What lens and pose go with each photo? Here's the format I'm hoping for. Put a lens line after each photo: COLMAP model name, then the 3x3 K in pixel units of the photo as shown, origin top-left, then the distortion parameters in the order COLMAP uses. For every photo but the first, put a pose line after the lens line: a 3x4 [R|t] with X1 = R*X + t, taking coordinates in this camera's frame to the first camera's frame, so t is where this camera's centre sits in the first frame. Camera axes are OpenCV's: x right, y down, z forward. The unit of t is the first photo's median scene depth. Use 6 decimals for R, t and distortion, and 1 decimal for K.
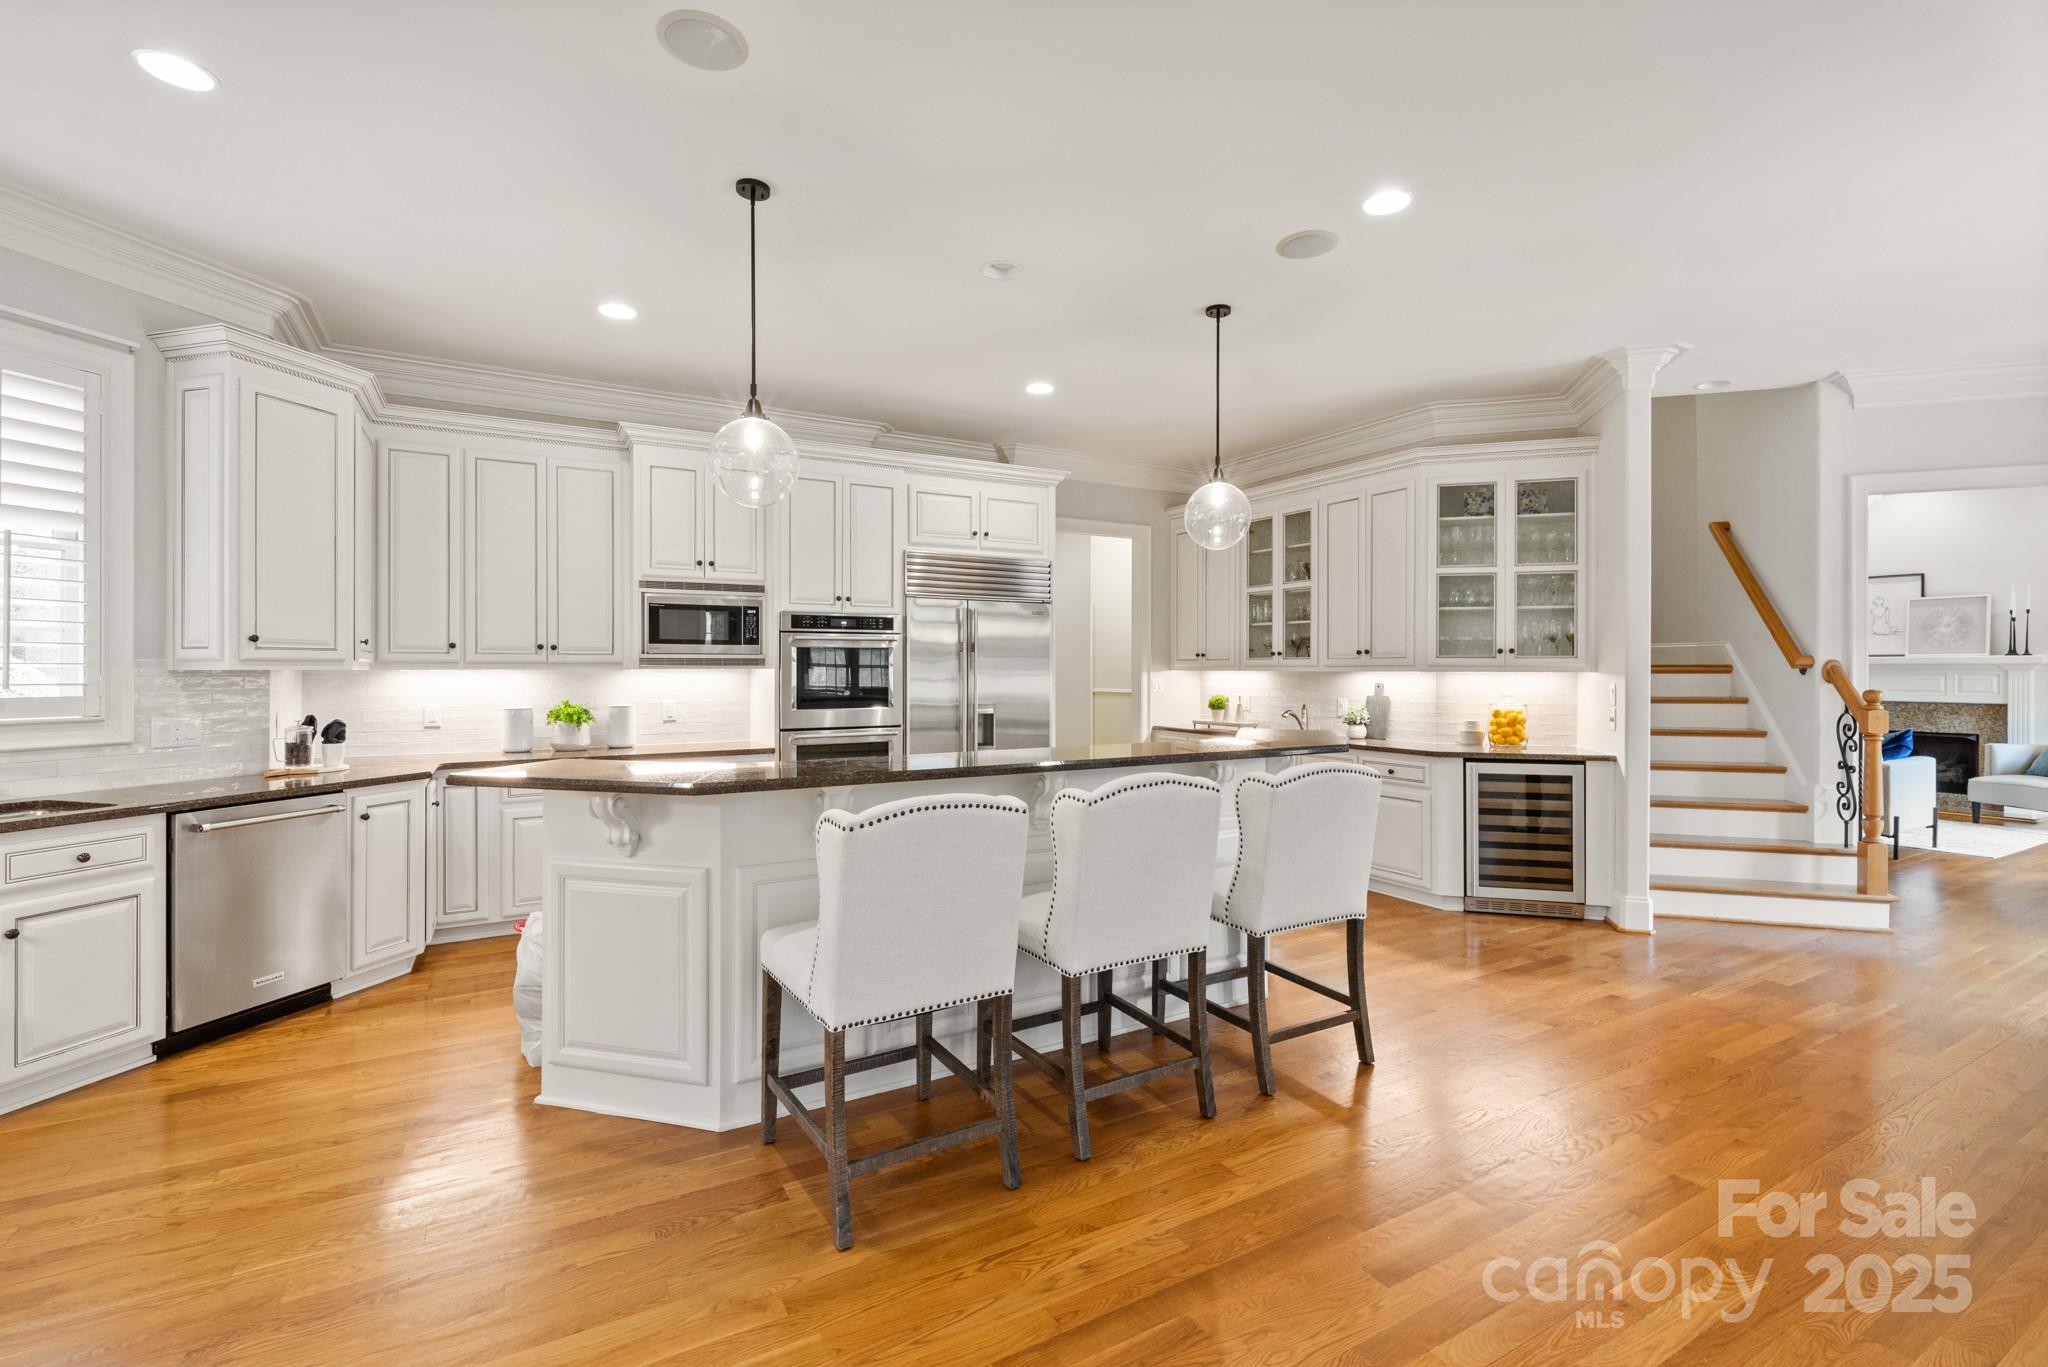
lens RADIAL K [[898.1, 0, 1023.9], [0, 898.1, 662.3], [0, 0, 1]] dist [0.001570, 0.000256]
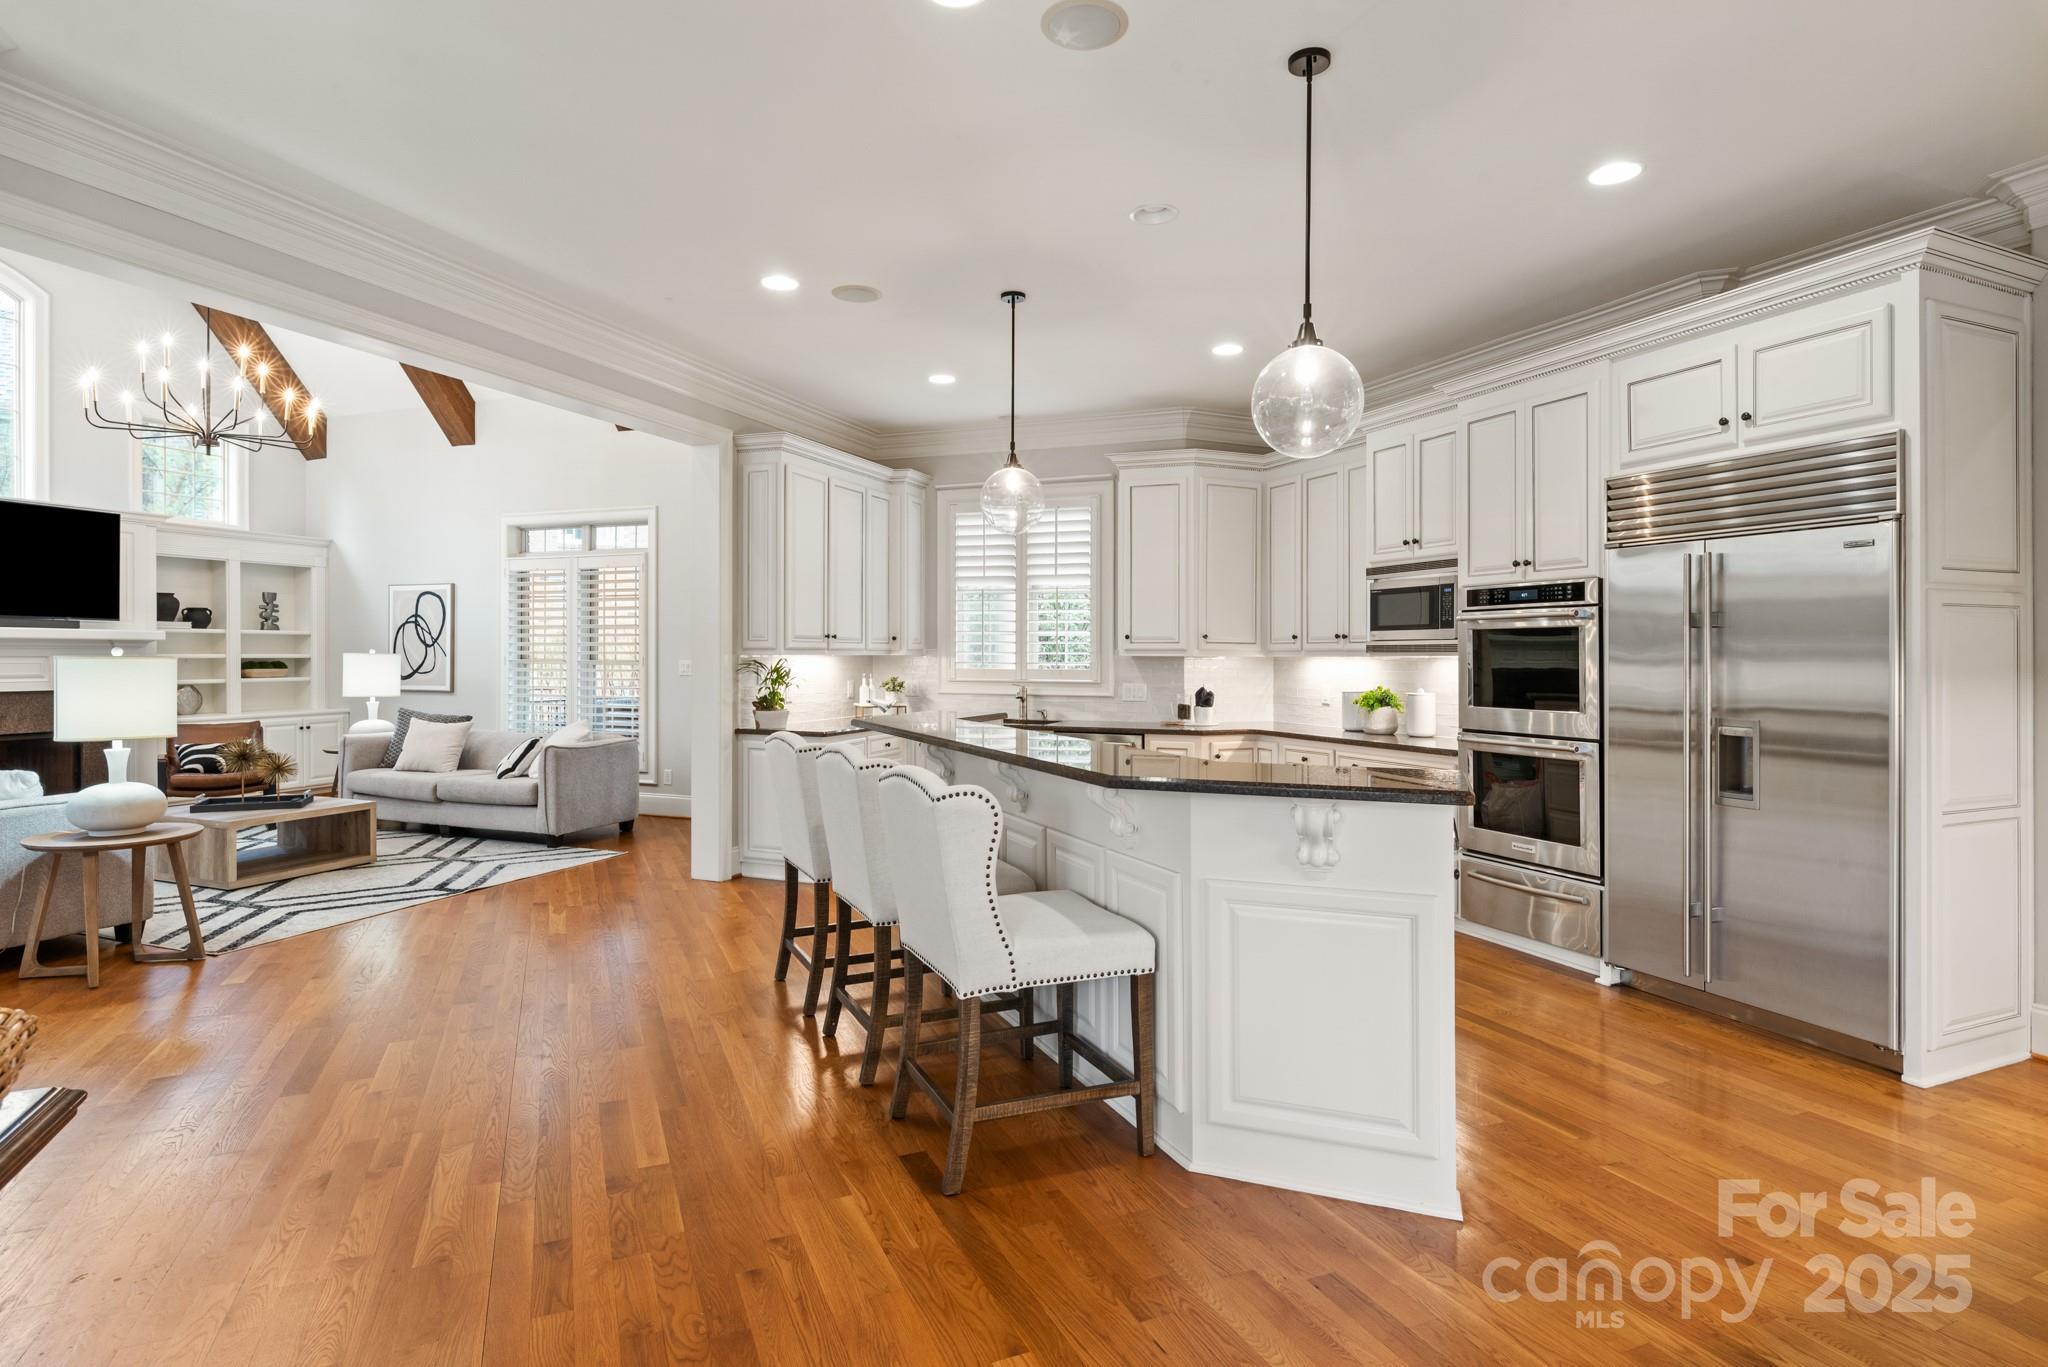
lens RADIAL K [[1050.7, 0, 1024.8], [0, 1050.7, 658.6], [0, 0, 1]] dist [0.001753, 0.000306]
pose [[-0.105187, 0.001613, -0.994451, 0.743994], [0.005369, 0.999985, 0.001054, 0.006072], [0.994438, -0.005229, -0.105194, 0.702515]]
